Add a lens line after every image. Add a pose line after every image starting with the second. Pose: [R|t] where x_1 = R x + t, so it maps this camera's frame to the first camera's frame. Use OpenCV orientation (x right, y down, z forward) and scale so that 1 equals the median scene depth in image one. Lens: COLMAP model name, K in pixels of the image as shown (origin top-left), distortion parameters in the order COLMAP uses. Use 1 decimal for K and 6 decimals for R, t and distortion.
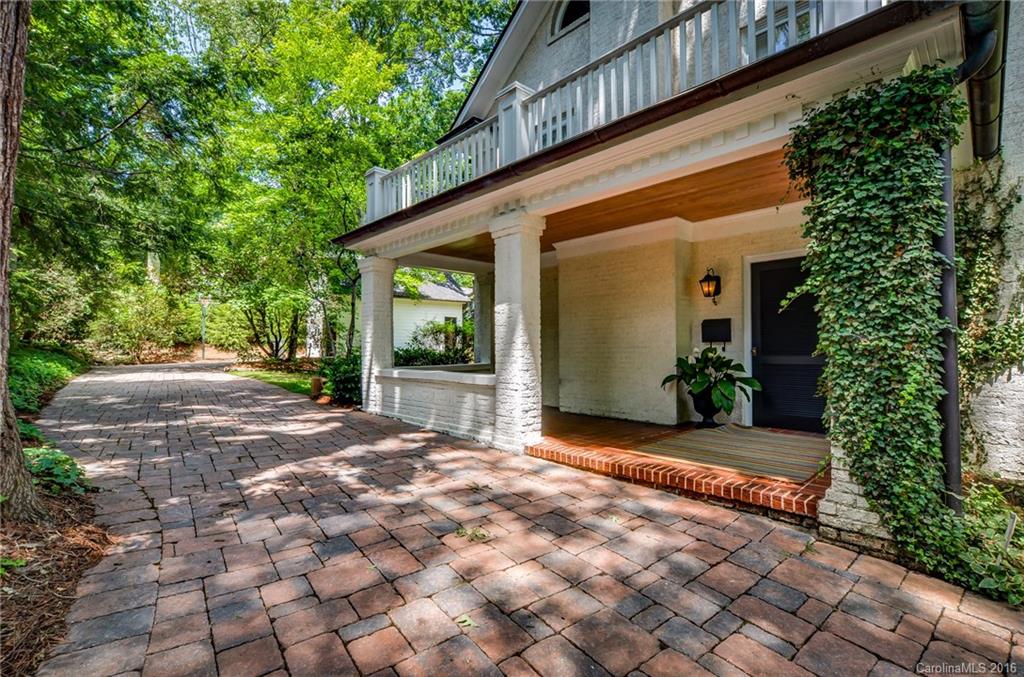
lens RADIAL K [[470.5, 0, 512.0], [0, 470.5, 338.5], [0, 0, 1]] dist [-0.001101, -0.000008]
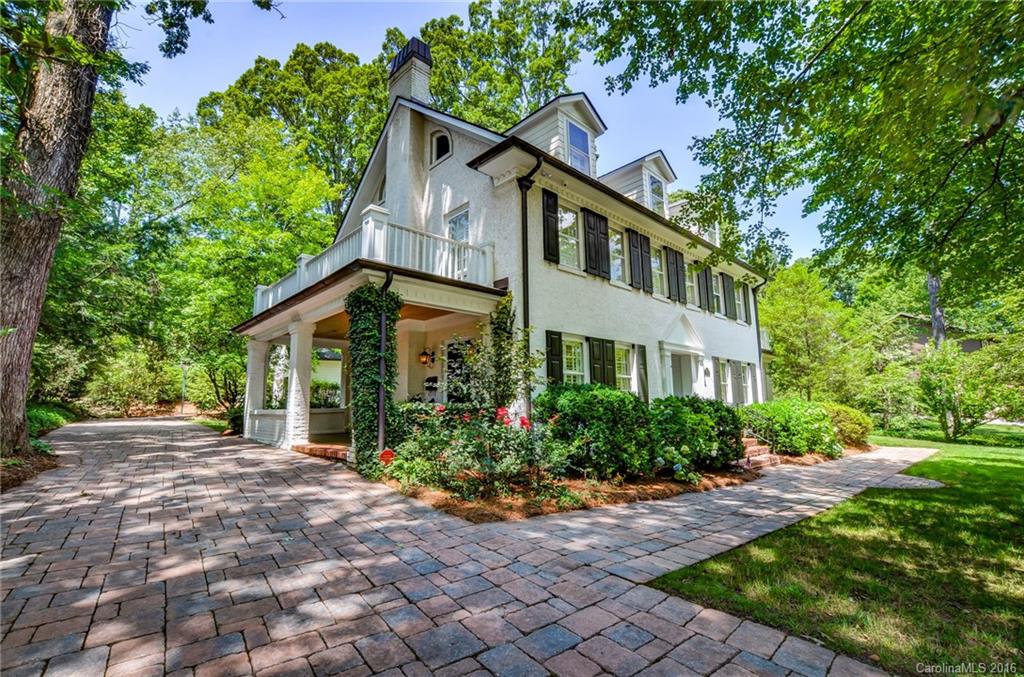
lens RADIAL K [[470.5, 0, 512.0], [0, 470.5, 338.5], [0, 0, 1]] dist [-0.001101, -0.000008]
pose [[0.999849, -0.010730, -0.013659, 0.297067], [0.008954, 0.992236, -0.124044, 0.014685], [0.014884, 0.123903, 0.992183, -0.284595]]
